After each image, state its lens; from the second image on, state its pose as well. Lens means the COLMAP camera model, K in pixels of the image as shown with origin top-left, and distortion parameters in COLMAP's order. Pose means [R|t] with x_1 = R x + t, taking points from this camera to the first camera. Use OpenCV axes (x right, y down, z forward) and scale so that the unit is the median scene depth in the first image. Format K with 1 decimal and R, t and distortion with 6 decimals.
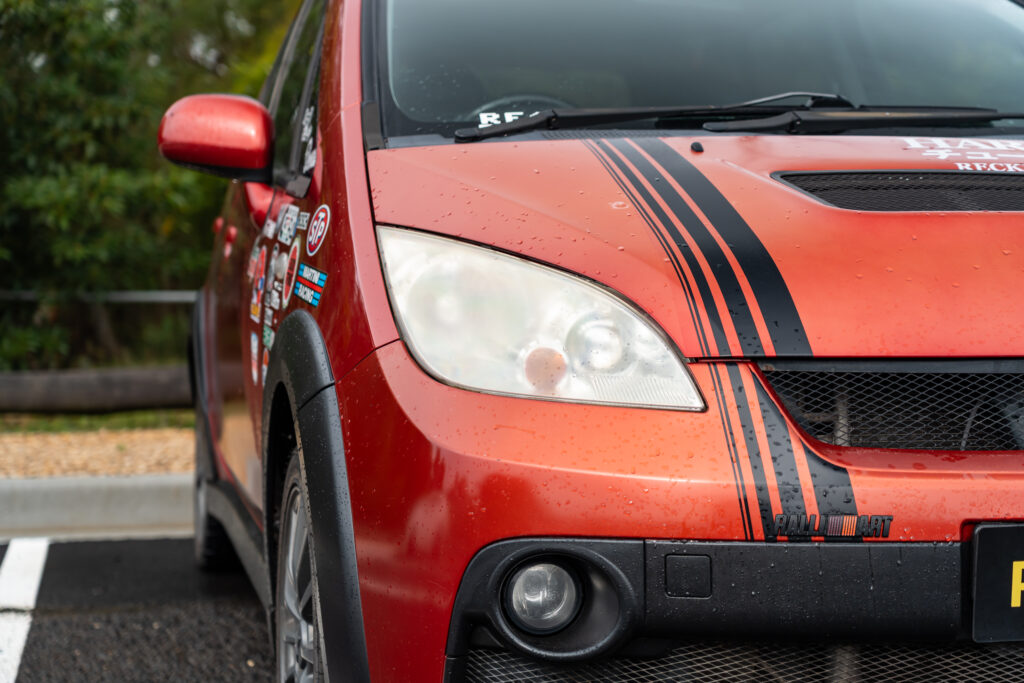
lens RADIAL K [[1873.4, 0, 511.5], [0, 1873.4, 342.9], [0, 0, 1]] dist [0.072329, 0.000000]
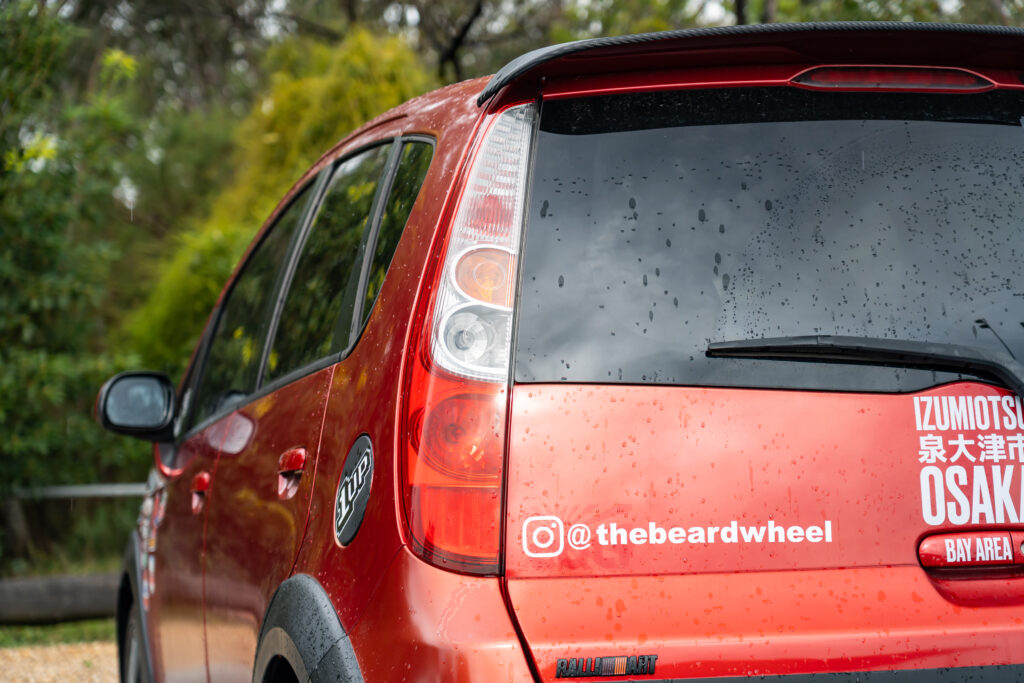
lens RADIAL K [[2272.5, 0, 511.5], [0, 2272.5, 343.4], [0, 0, 1]] dist [0.057795, 0.000000]
pose [[0.999732, -0.017700, 0.014913, -0.018129], [0.018746, 0.997140, -0.073215, -0.055882], [-0.013574, 0.073475, 0.997205, -0.547354]]
